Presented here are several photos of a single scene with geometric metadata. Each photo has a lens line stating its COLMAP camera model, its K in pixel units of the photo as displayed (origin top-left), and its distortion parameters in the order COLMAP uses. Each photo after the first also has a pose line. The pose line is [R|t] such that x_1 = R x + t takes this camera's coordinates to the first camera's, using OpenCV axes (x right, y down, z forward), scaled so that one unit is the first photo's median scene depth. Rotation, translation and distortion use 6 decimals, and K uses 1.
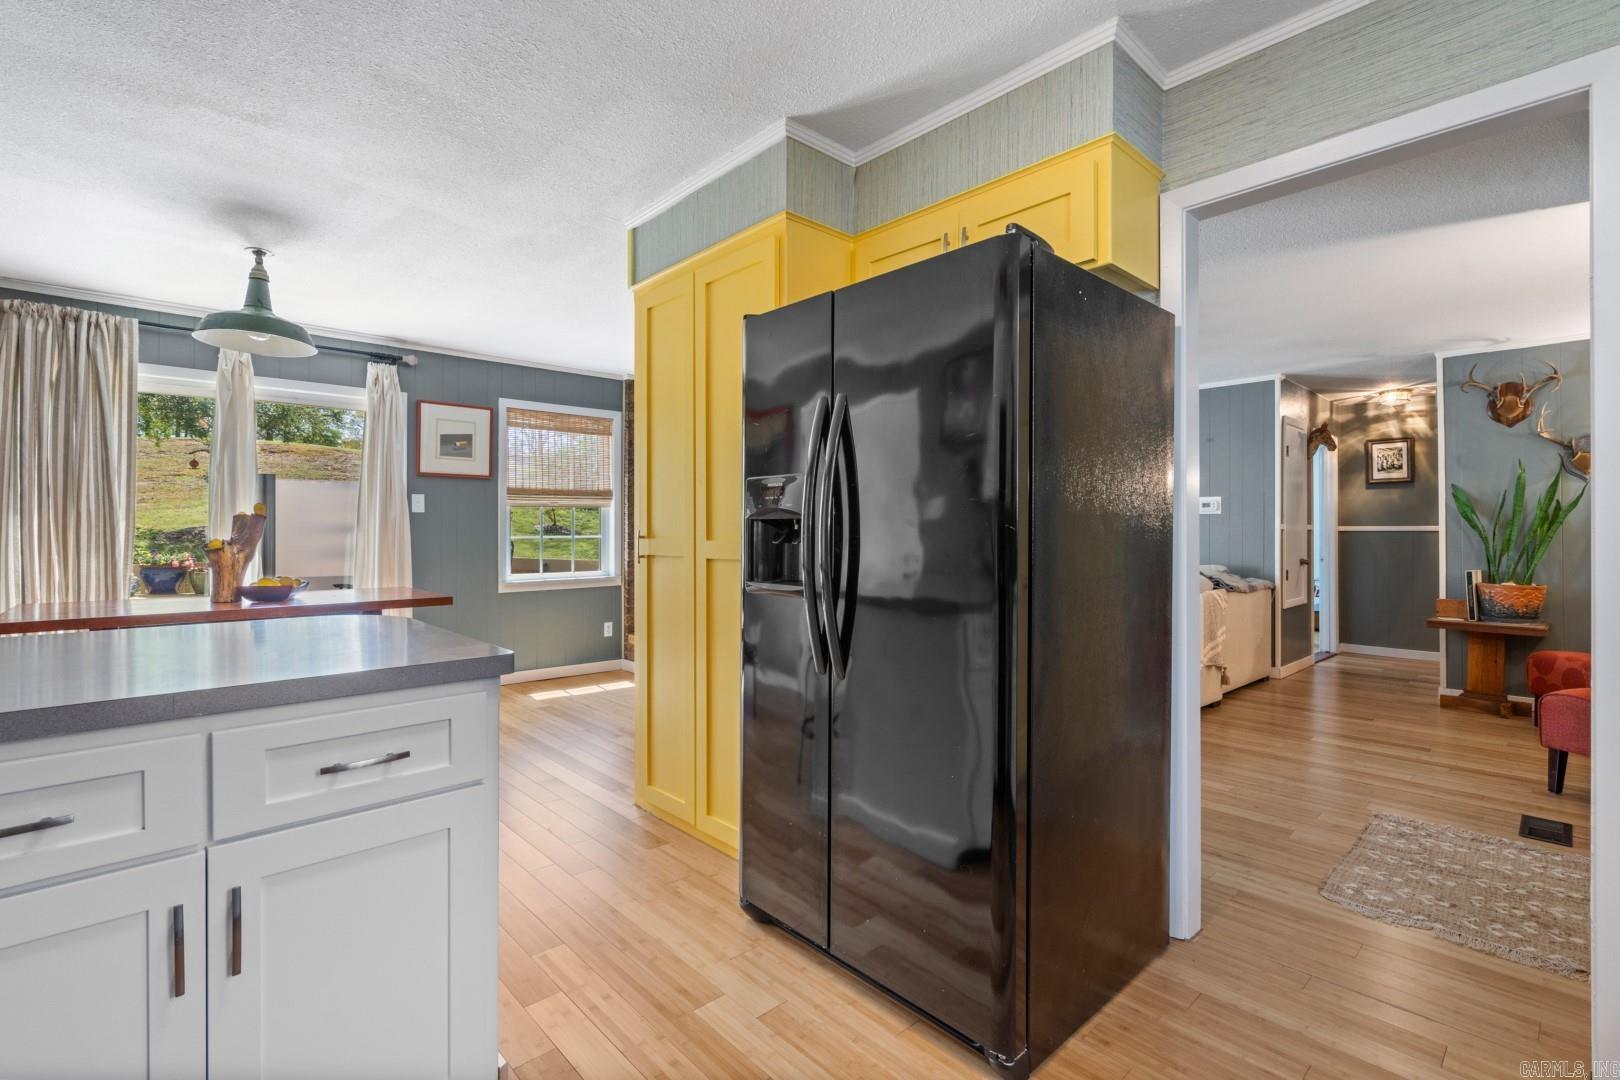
lens RADIAL K [[746.6, 0, 798.5], [0, 746.6, 529.0], [0, 0, 1]] dist [-0.000690, -0.000232]
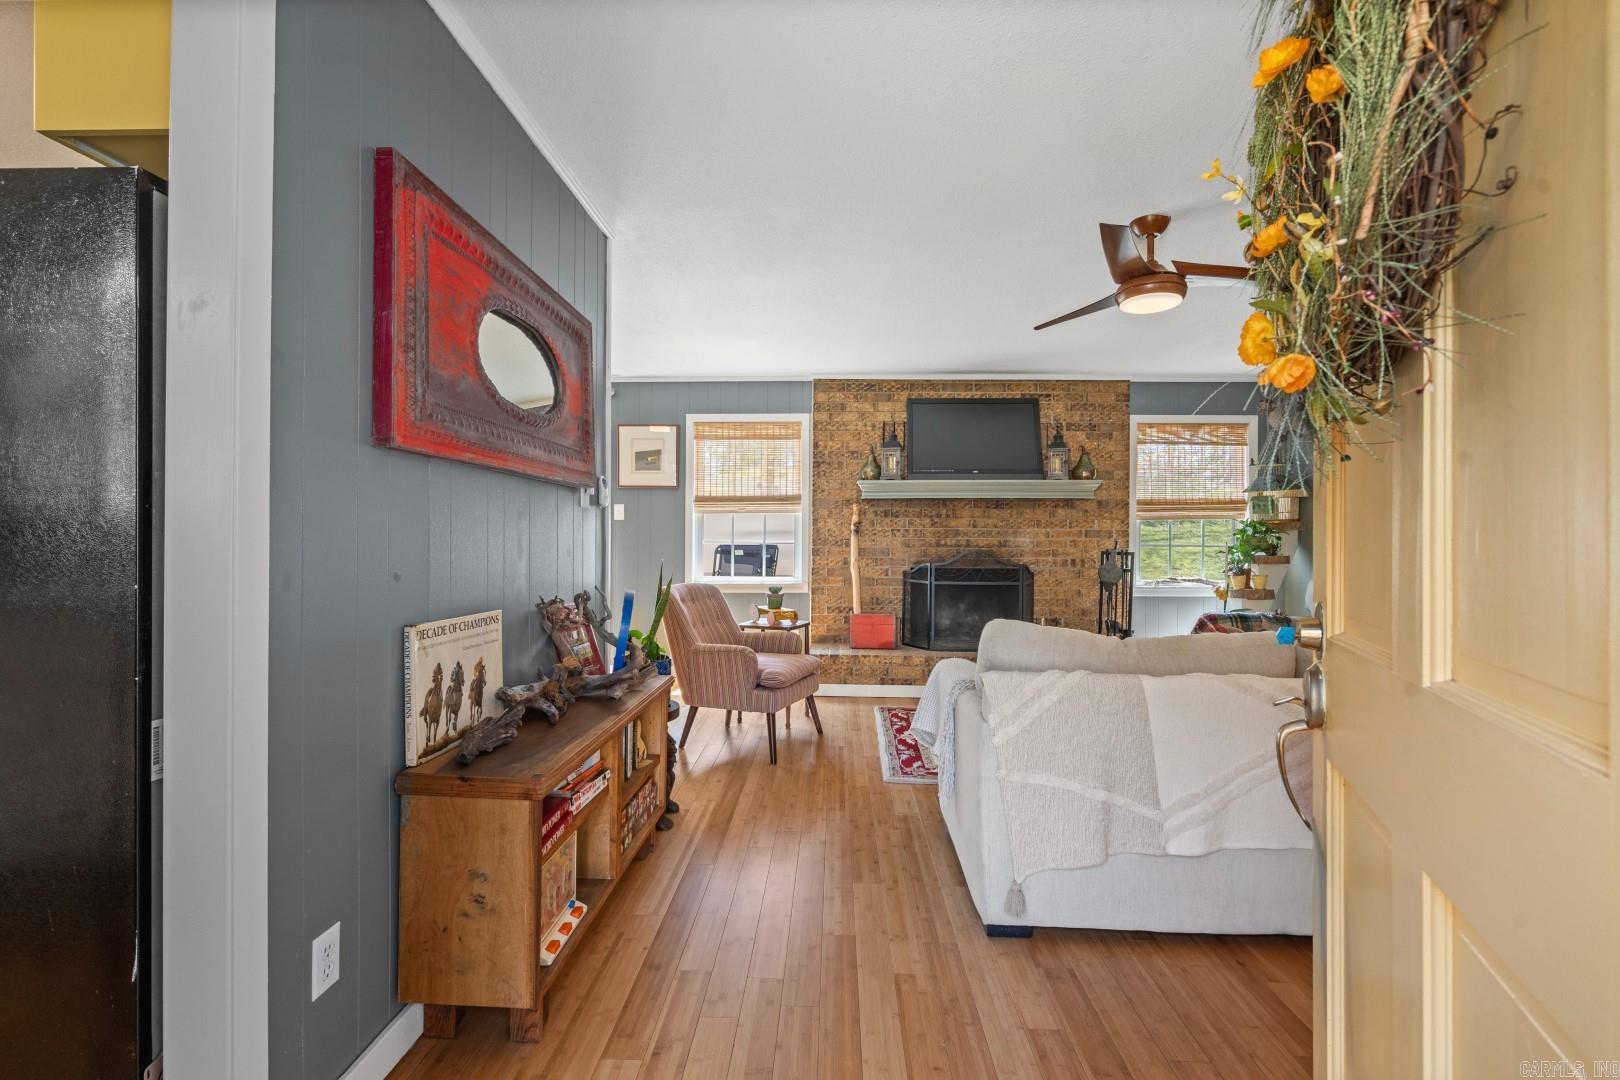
lens RADIAL K [[736.1, 0, 811.9], [0, 736.1, 532.8], [0, 0, 1]] dist [-0.001283, 0.000178]
pose [[0.713350, -0.001553, -0.700807, 0.481869], [-0.003235, 0.999980, -0.005508, 0.003283], [0.700801, 0.006196, 0.713330, 0.360964]]
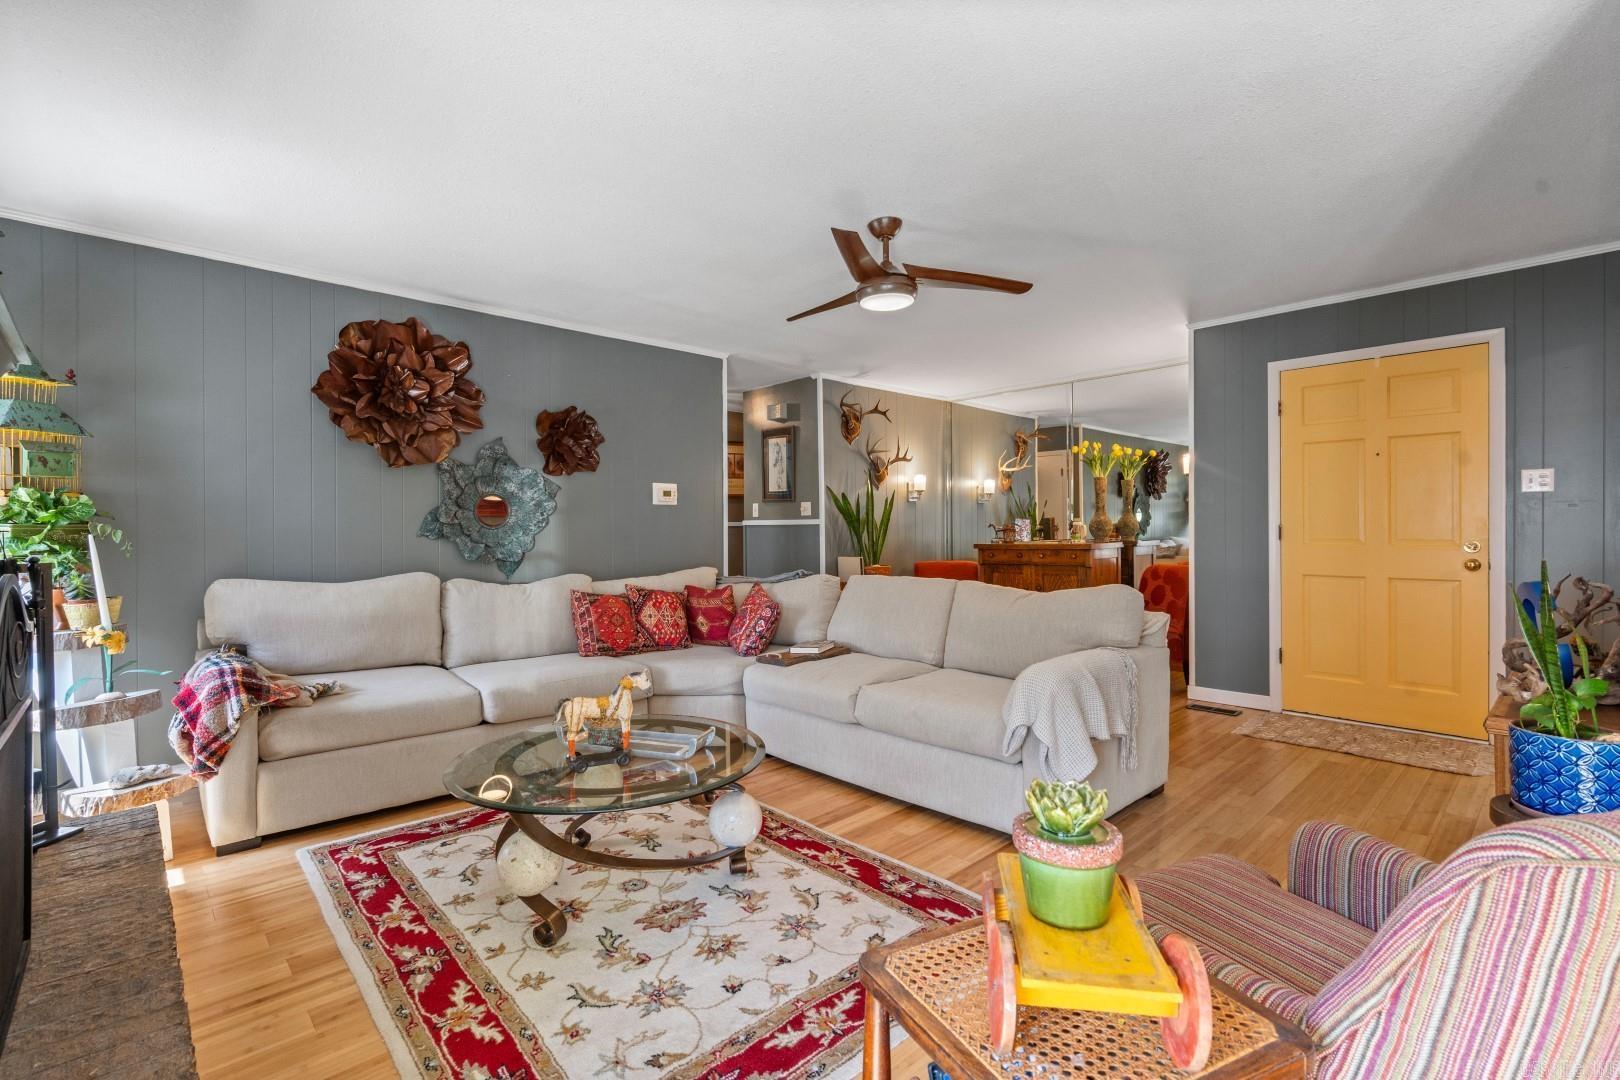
lens RADIAL K [[736.1, 0, 811.9], [0, 736.1, 532.8], [0, 0, 1]] dist [-0.001283, 0.000178]
pose [[-0.025025, -0.007980, 0.999655, -0.283500], [0.001601, 0.999967, 0.008023, 0.004630], [-0.999686, 0.001801, -0.025012, 0.983951]]
